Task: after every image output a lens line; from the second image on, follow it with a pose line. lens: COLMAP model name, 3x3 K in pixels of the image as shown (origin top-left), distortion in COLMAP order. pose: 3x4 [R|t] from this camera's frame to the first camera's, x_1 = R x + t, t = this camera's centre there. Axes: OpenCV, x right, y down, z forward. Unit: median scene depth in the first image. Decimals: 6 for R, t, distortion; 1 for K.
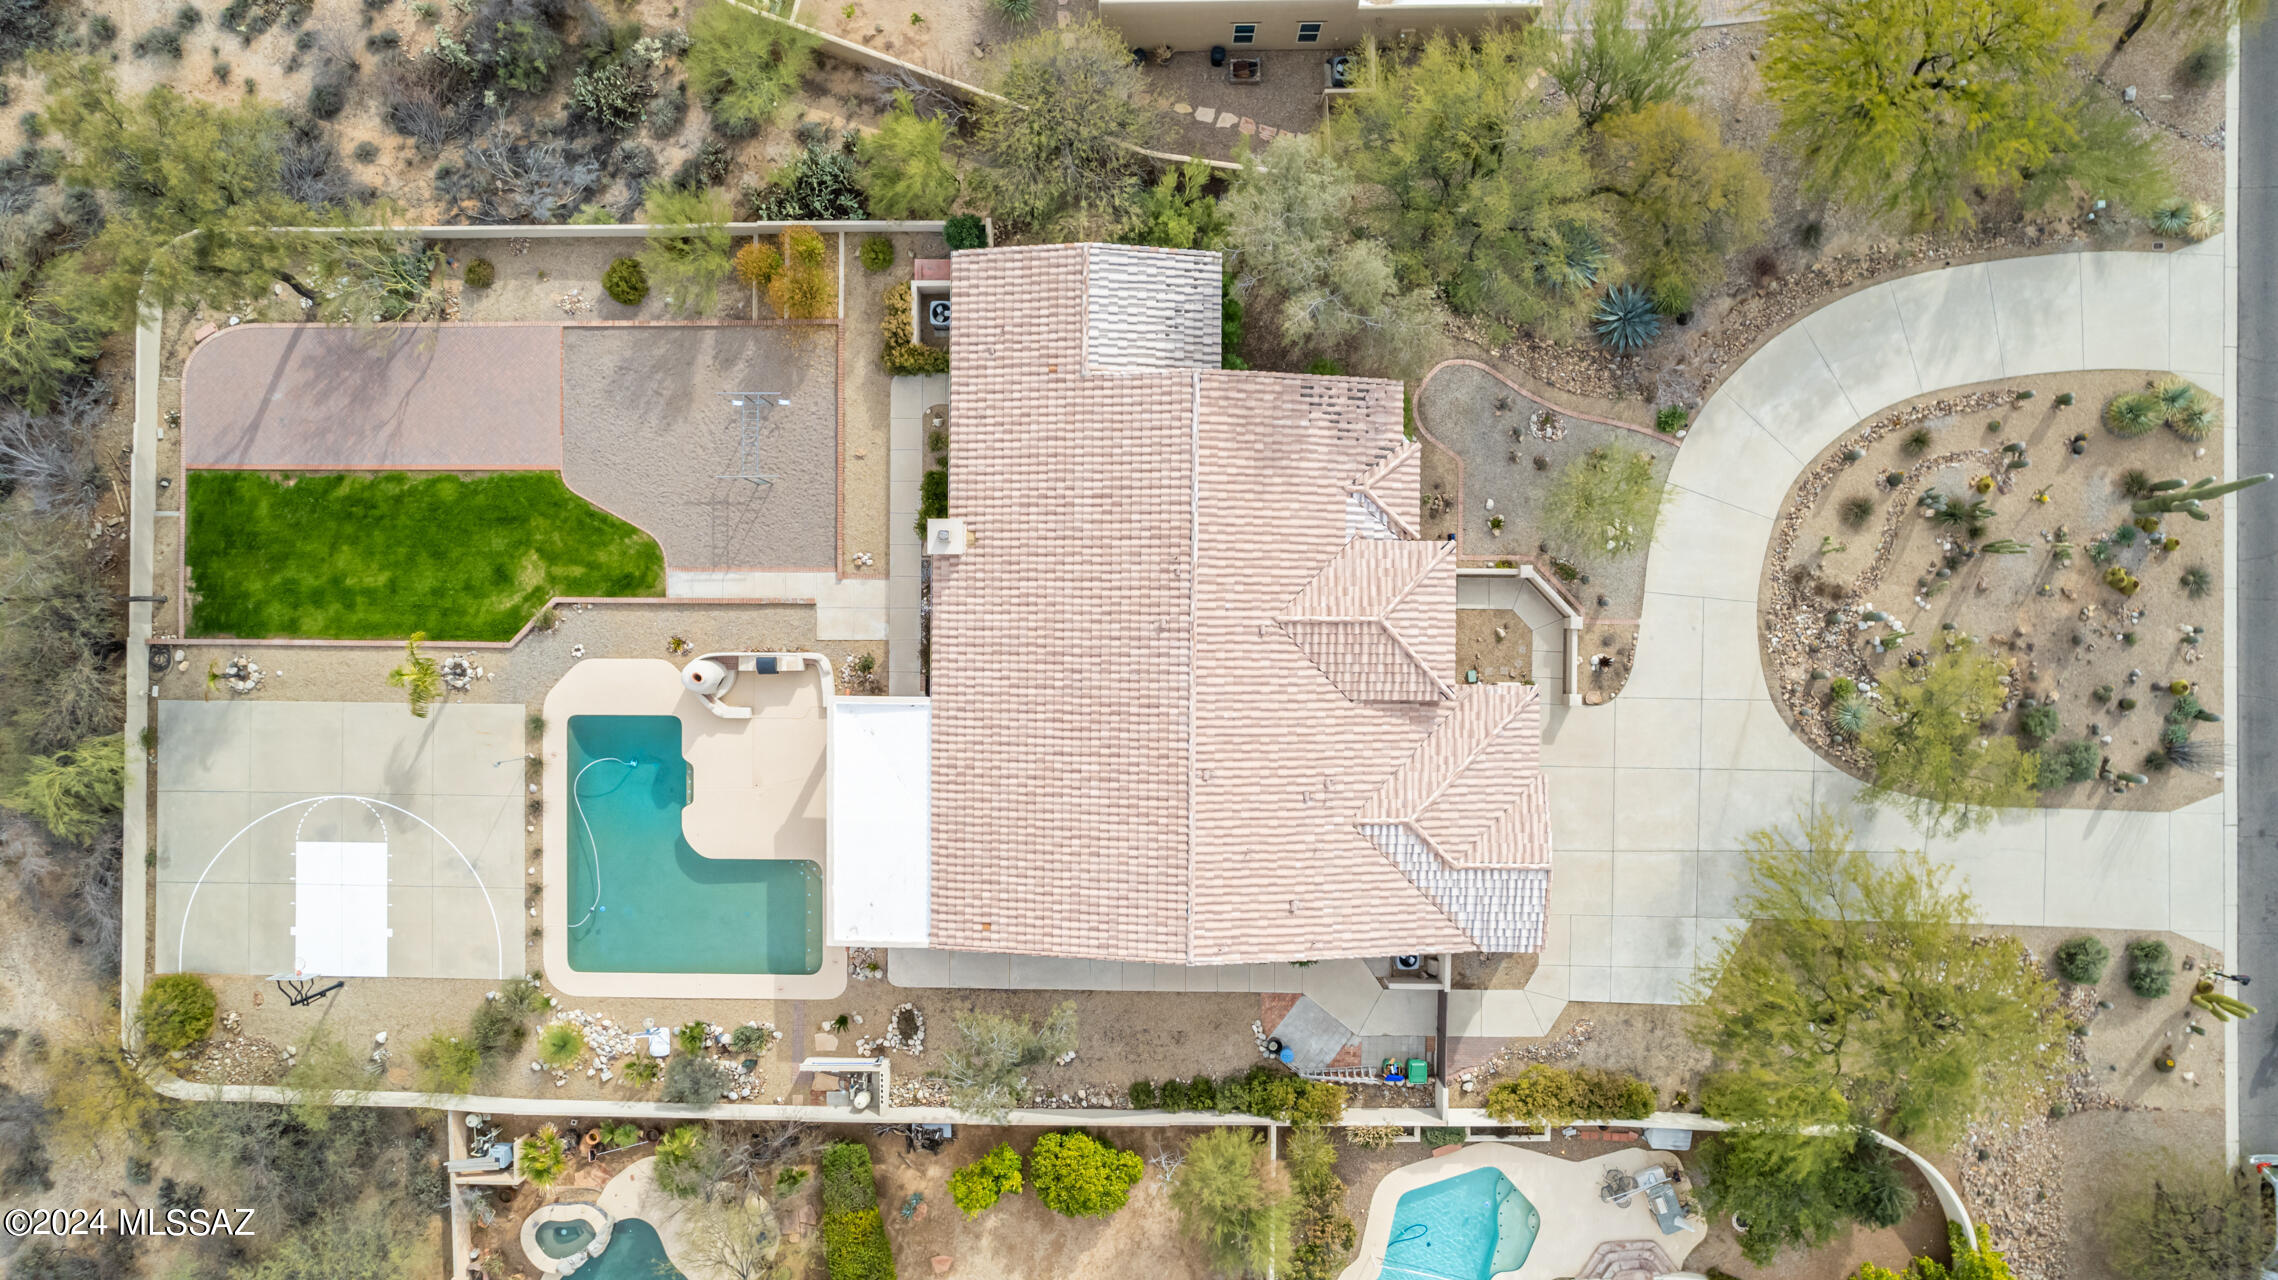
lens RADIAL K [[1533.2, 0, 1155.0], [0, 1533.2, 640.0], [0, 0, 1]] dist [-0.057684, 0.048754]
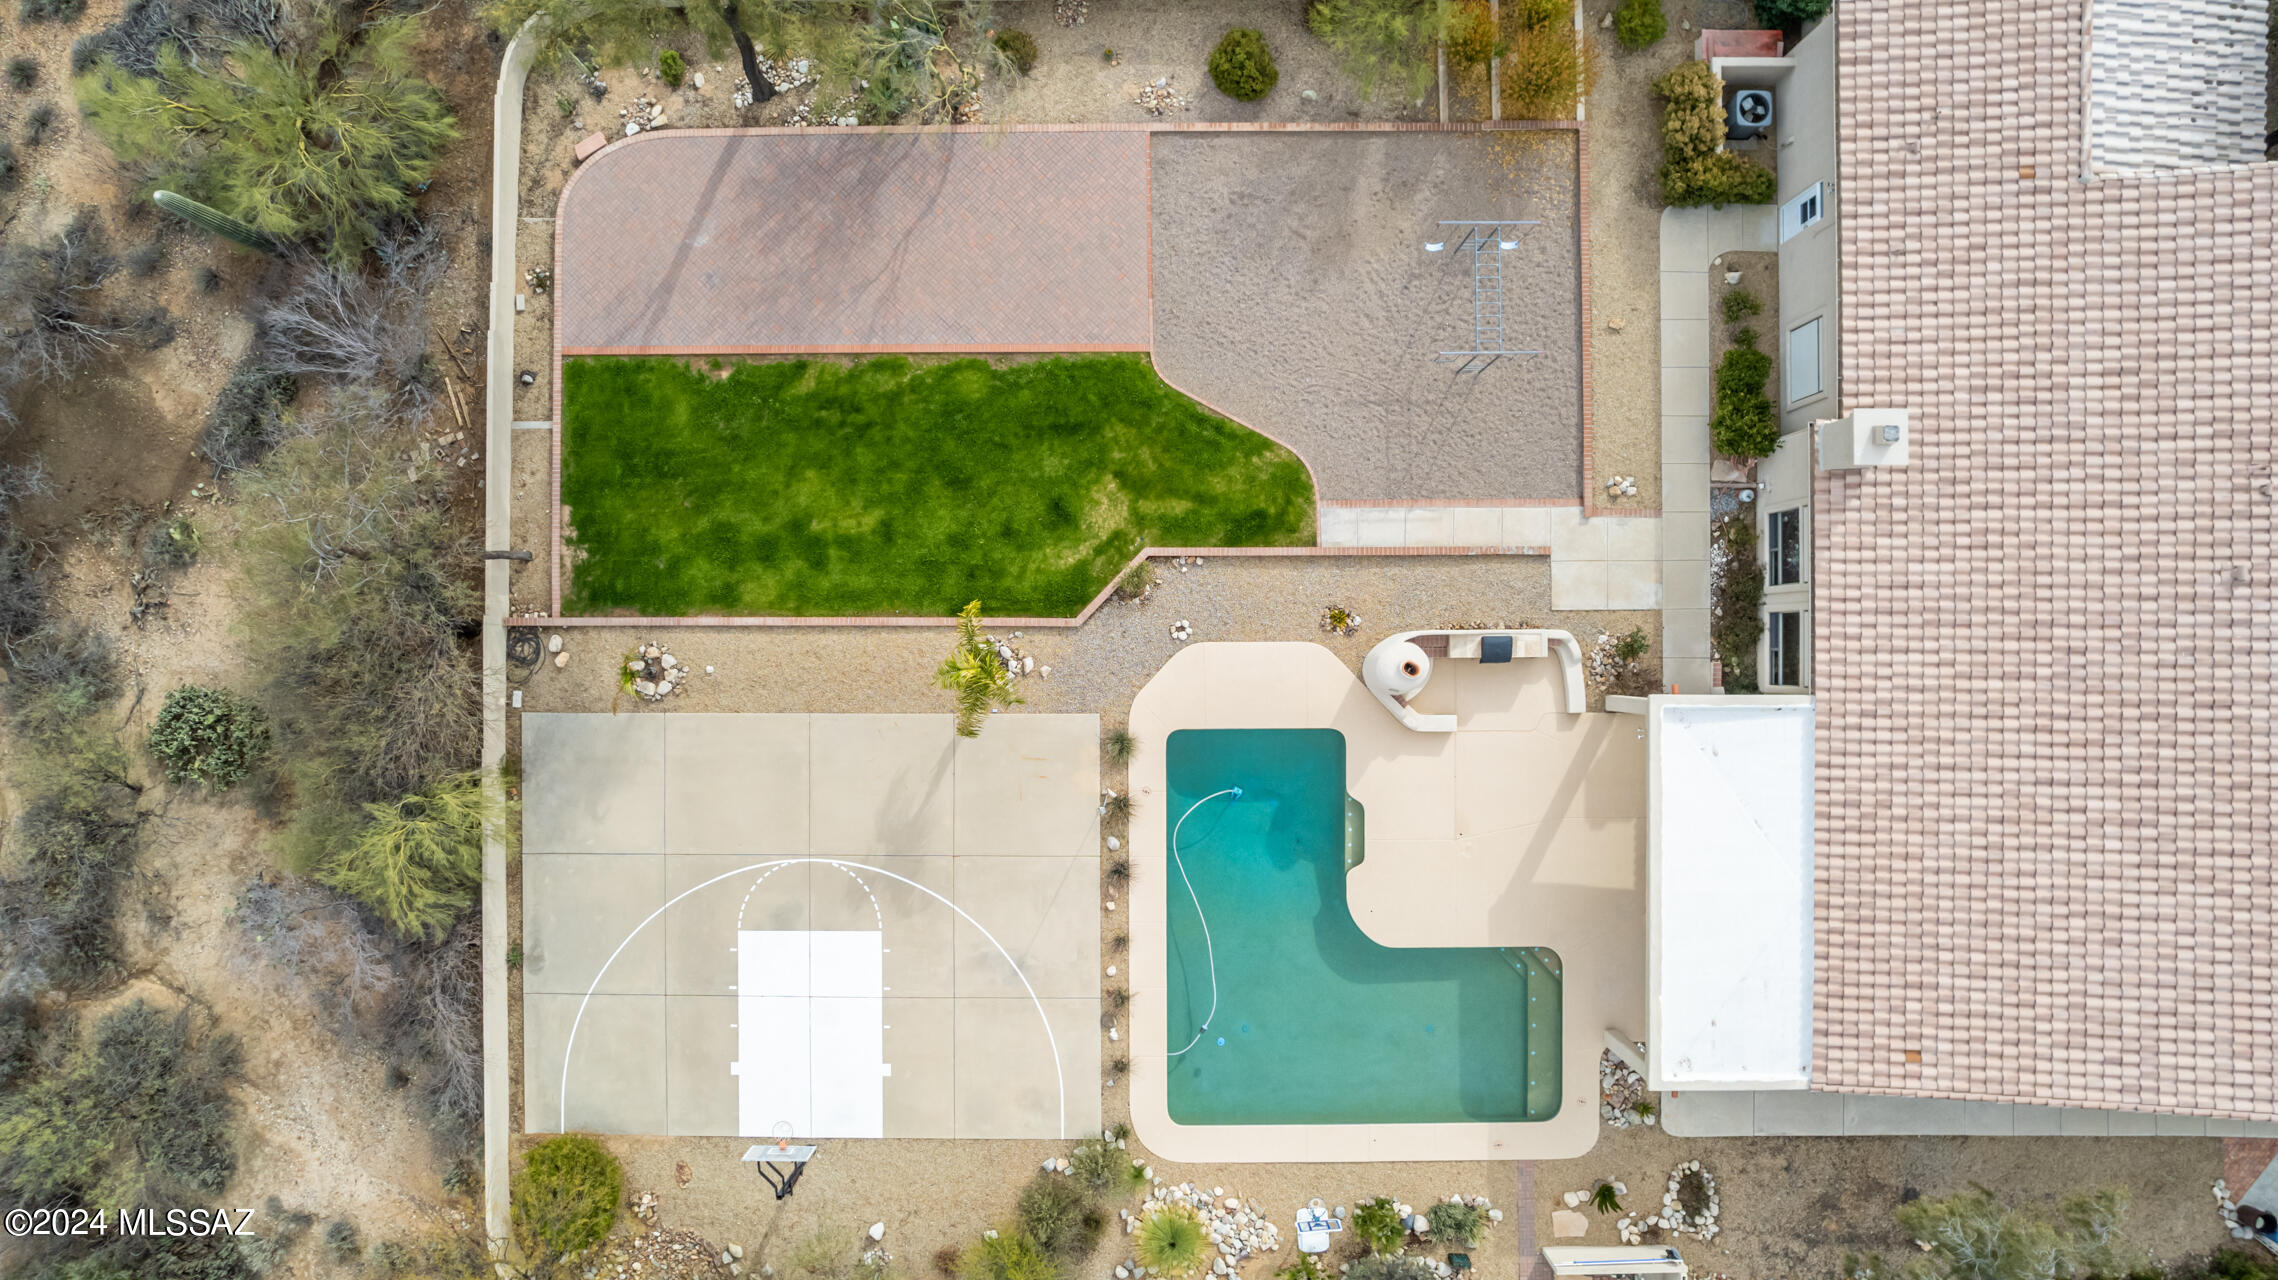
lens RADIAL K [[1471.8, 0, 1080.3], [0, 1471.8, 643.1], [0, 0, 1]] dist [-0.077393, 0.068565]
pose [[0.999948, -0.008667, 0.005287, -0.426916], [0.008670, 0.999962, -0.000640, 0.012726], [-0.005282, 0.000686, 0.999986, 0.377654]]
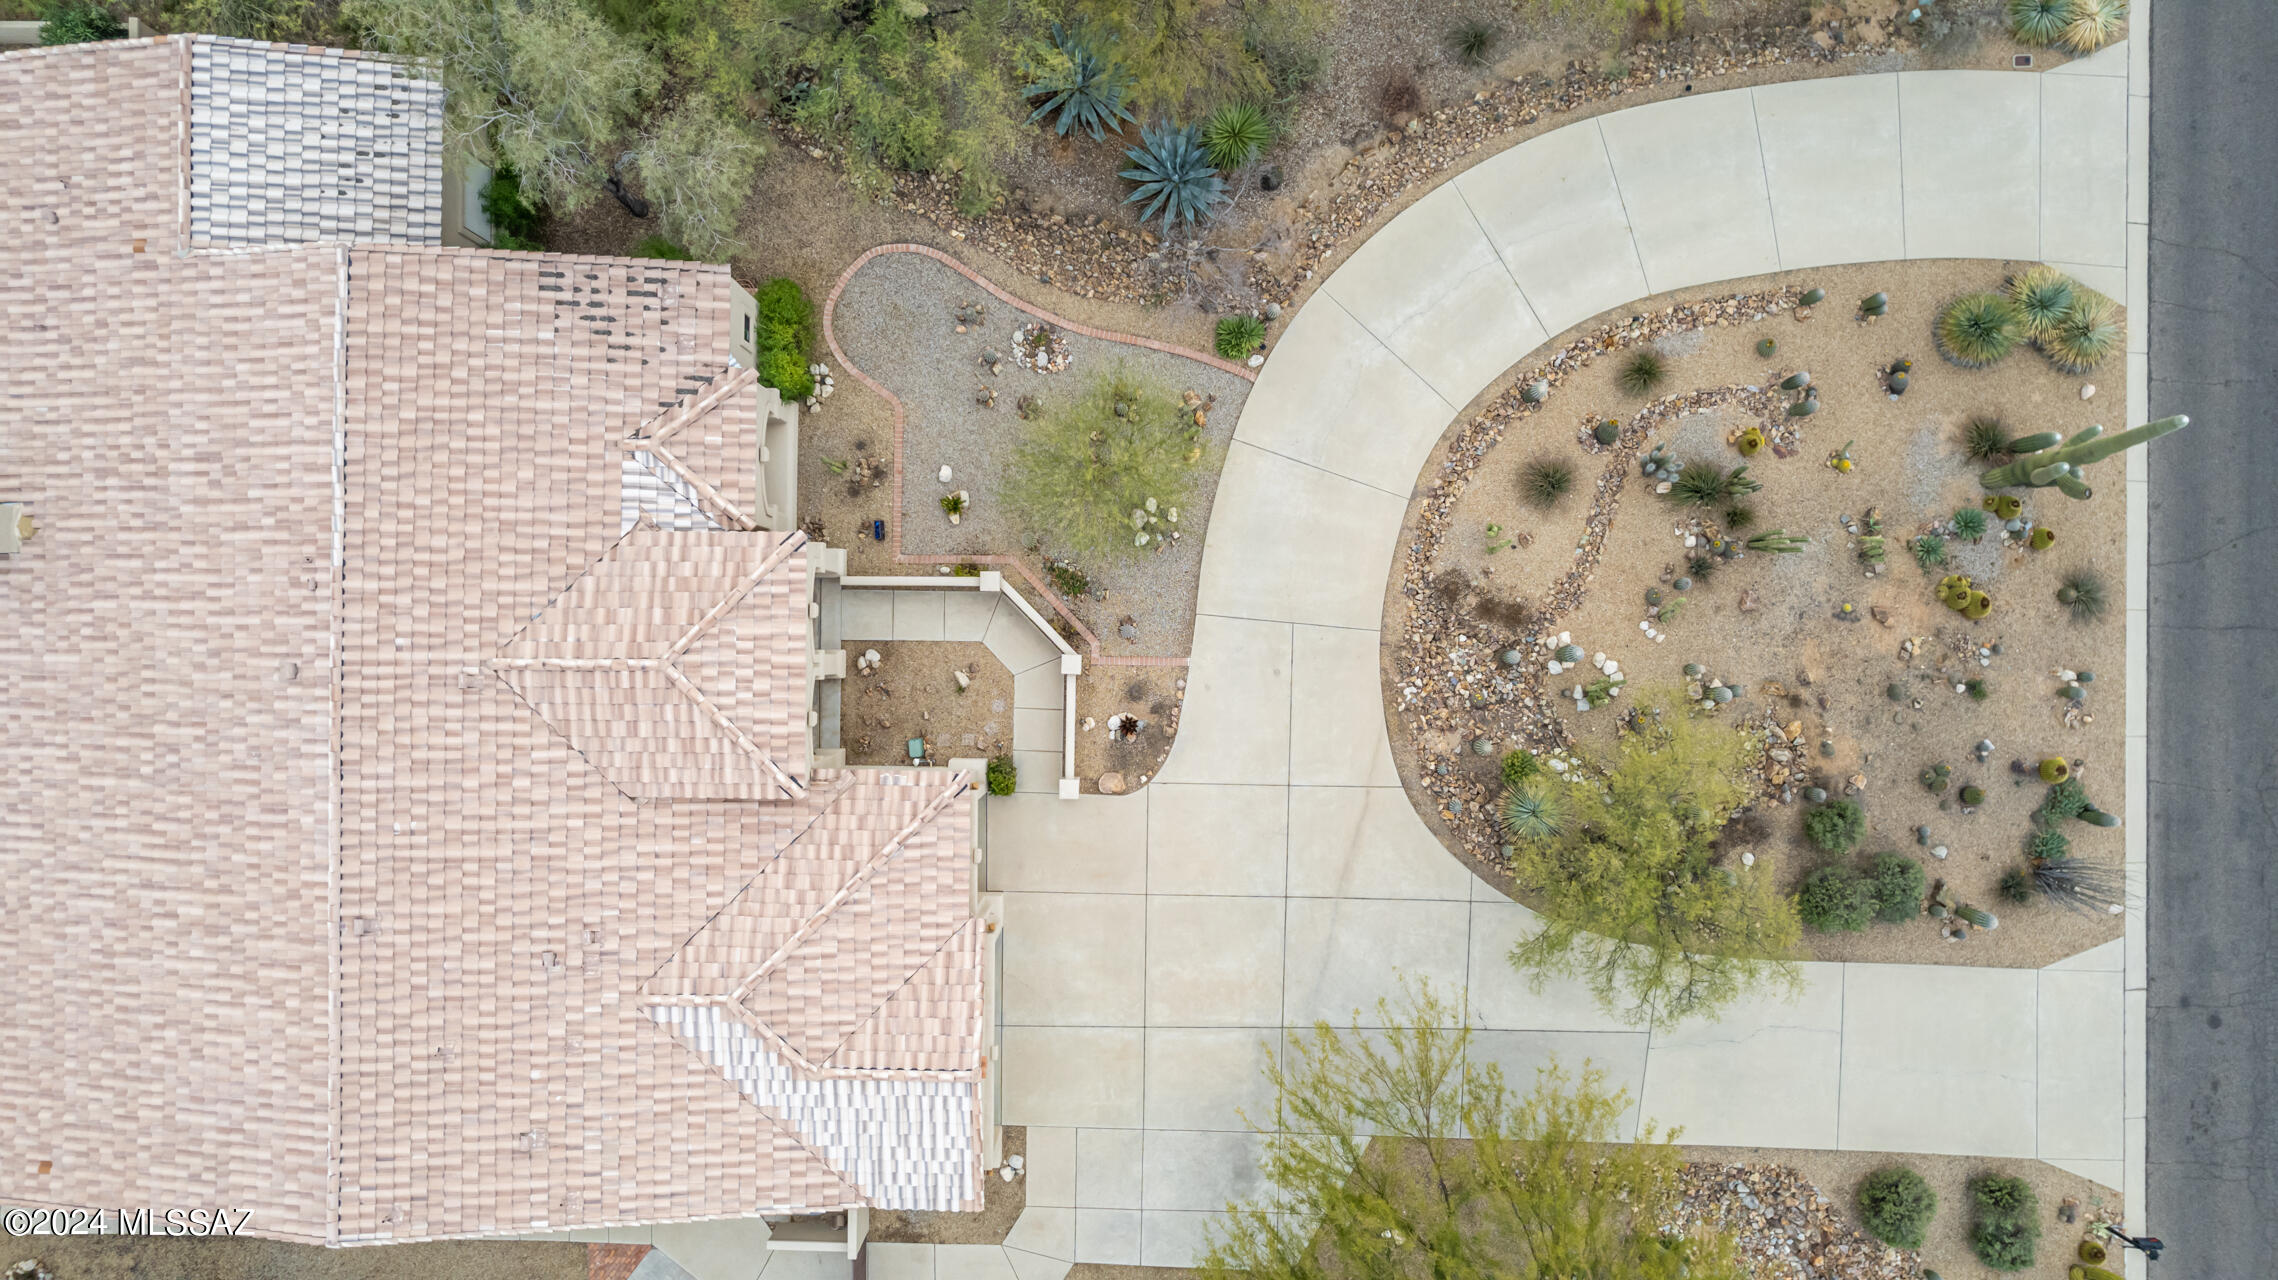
lens RADIAL K [[1471.8, 0, 1211.9], [0, 1471.8, 632.5], [0, 0, 1]] dist [-0.077393, 0.068565]
pose [[0.999995, 0.001391, -0.002926, 0.330733], [-0.001385, 0.999997, 0.002032, -0.025062], [0.002929, -0.002027, 0.999994, 0.400694]]
